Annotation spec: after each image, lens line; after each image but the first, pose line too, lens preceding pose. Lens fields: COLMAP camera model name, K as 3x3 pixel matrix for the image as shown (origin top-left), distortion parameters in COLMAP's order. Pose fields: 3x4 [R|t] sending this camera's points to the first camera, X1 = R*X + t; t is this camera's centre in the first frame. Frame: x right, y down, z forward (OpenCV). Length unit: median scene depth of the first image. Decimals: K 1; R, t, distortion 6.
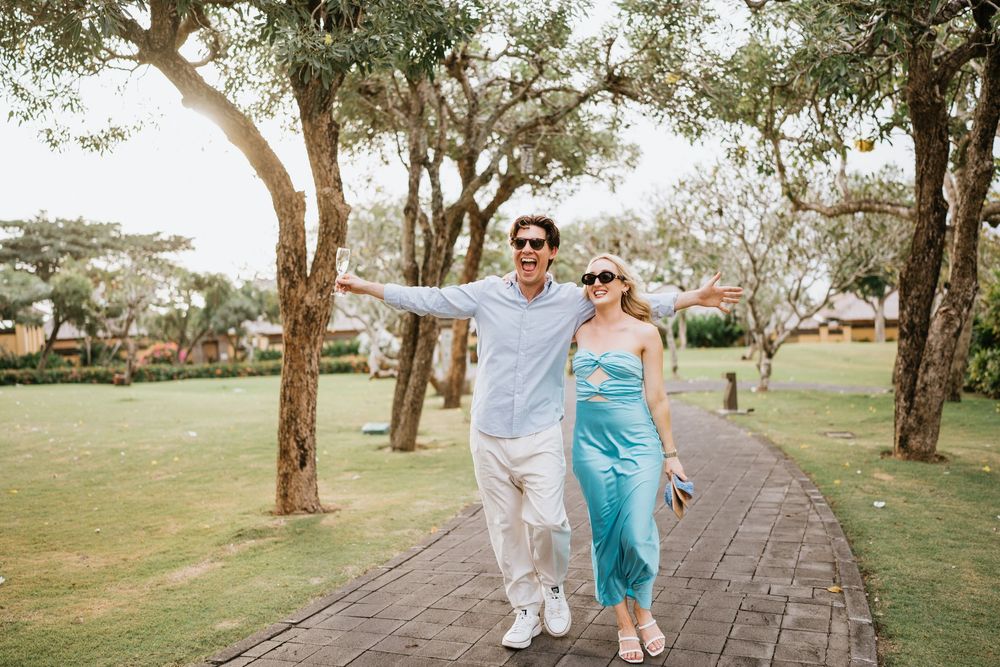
lens RADIAL K [[970.9, 0, 520.9], [0, 970.9, 334.7], [0, 0, 1]] dist [0.034498, 0.016640]
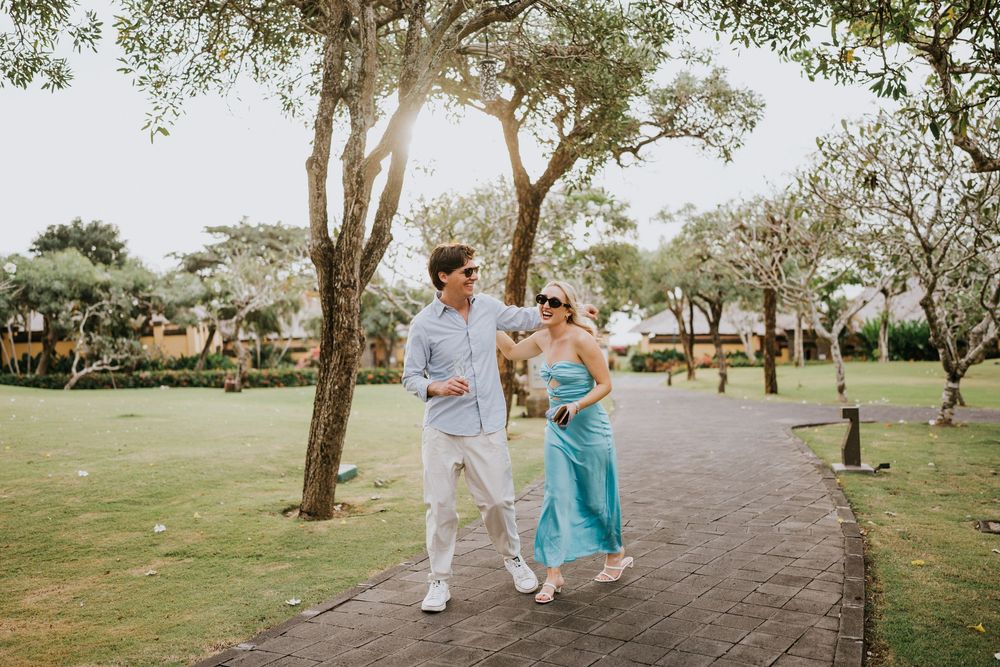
lens RADIAL K [[970.9, 0, 520.9], [0, 970.9, 334.7], [0, 0, 1]] dist [0.034498, 0.016640]
pose [[0.975496, 0.011453, -0.219717, 0.123872], [-0.012418, 0.999918, -0.003011, -0.006008], [0.219665, 0.005665, 0.975559, 0.261123]]
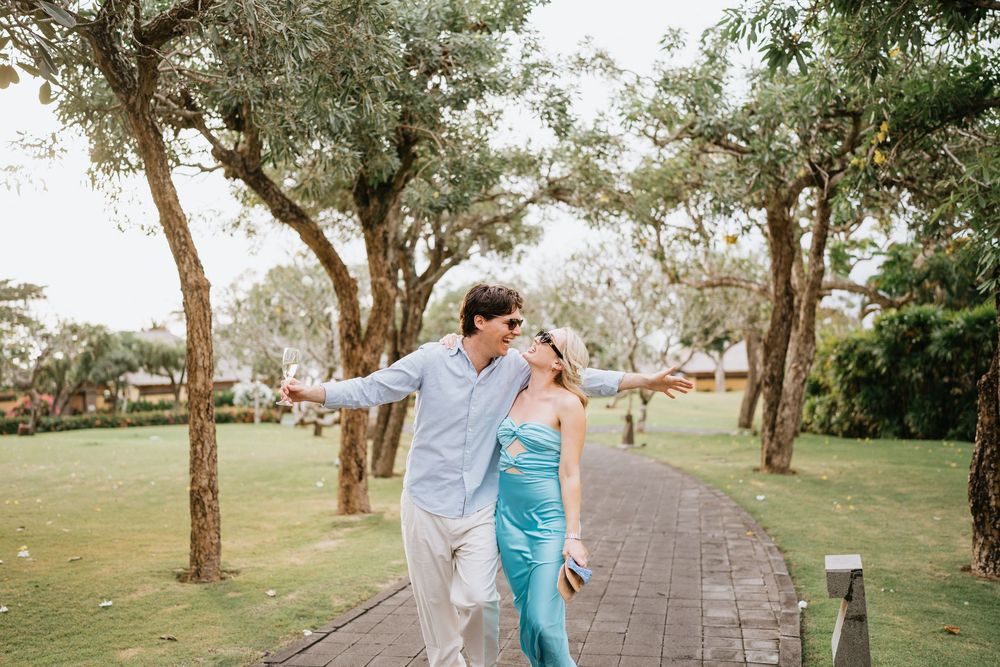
lens RADIAL K [[969.5, 0, 534.3], [0, 969.5, 334.3], [0, 0, 1]] dist [0.004611, 0.003049]
pose [[0.985568, 0.008119, 0.169084, -0.099614], [0.000897, 0.998585, -0.053175, 0.001664], [-0.169276, 0.052559, 0.984166, -0.181058]]
